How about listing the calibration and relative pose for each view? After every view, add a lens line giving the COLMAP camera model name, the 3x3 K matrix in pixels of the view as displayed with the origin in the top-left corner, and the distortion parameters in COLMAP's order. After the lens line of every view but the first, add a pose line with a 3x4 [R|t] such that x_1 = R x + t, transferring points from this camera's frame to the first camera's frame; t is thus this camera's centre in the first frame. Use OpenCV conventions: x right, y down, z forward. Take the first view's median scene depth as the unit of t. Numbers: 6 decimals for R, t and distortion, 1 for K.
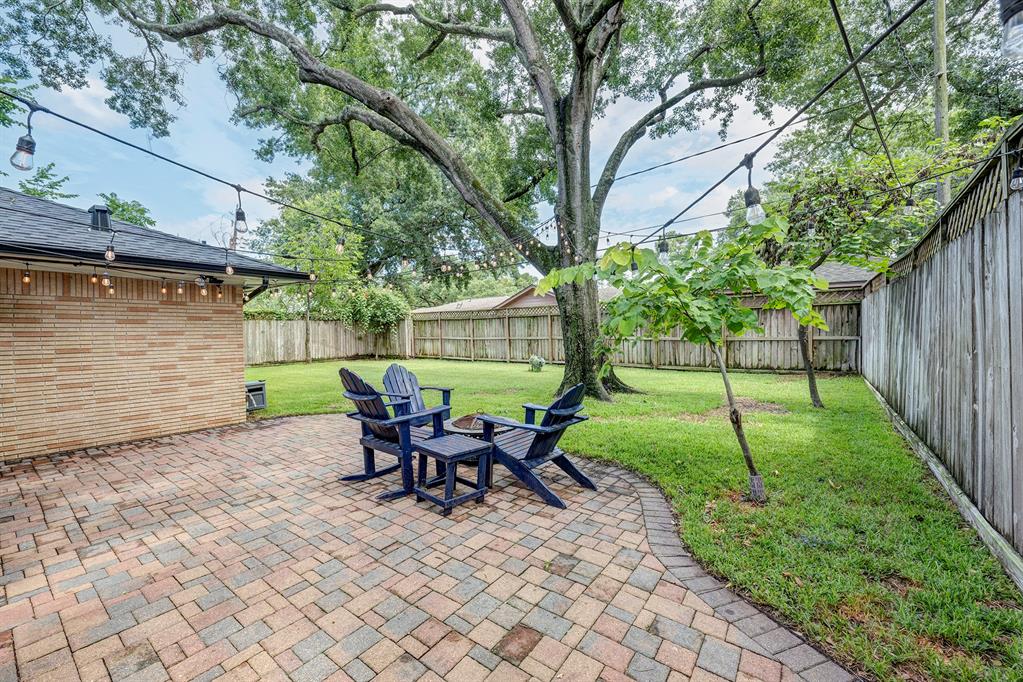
lens RADIAL K [[396.0, 0, 522.2], [0, 396.0, 339.3], [0, 0, 1]] dist [0.000751, 0.000025]
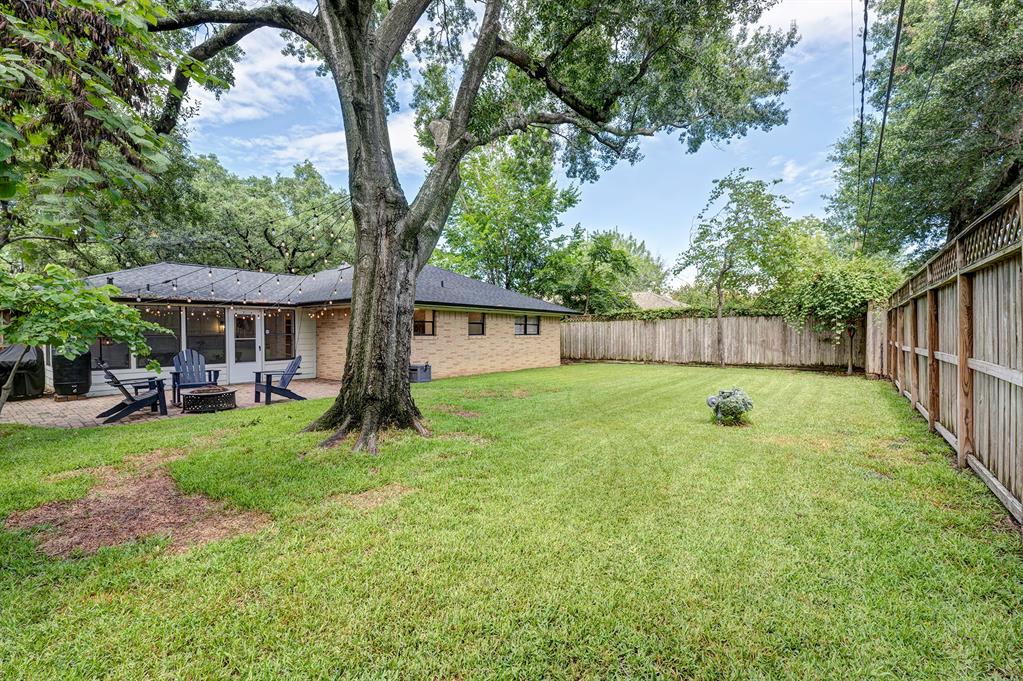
lens RADIAL K [[435.5, 0, 510.1], [0, 435.5, 338.4], [0, 0, 1]] dist [0.003268, 0.000163]
pose [[-0.043347, 0.029864, -0.998614, 0.523017], [-0.016874, 0.999389, 0.030620, -0.028757], [0.998918, 0.018178, -0.042816, 0.754736]]
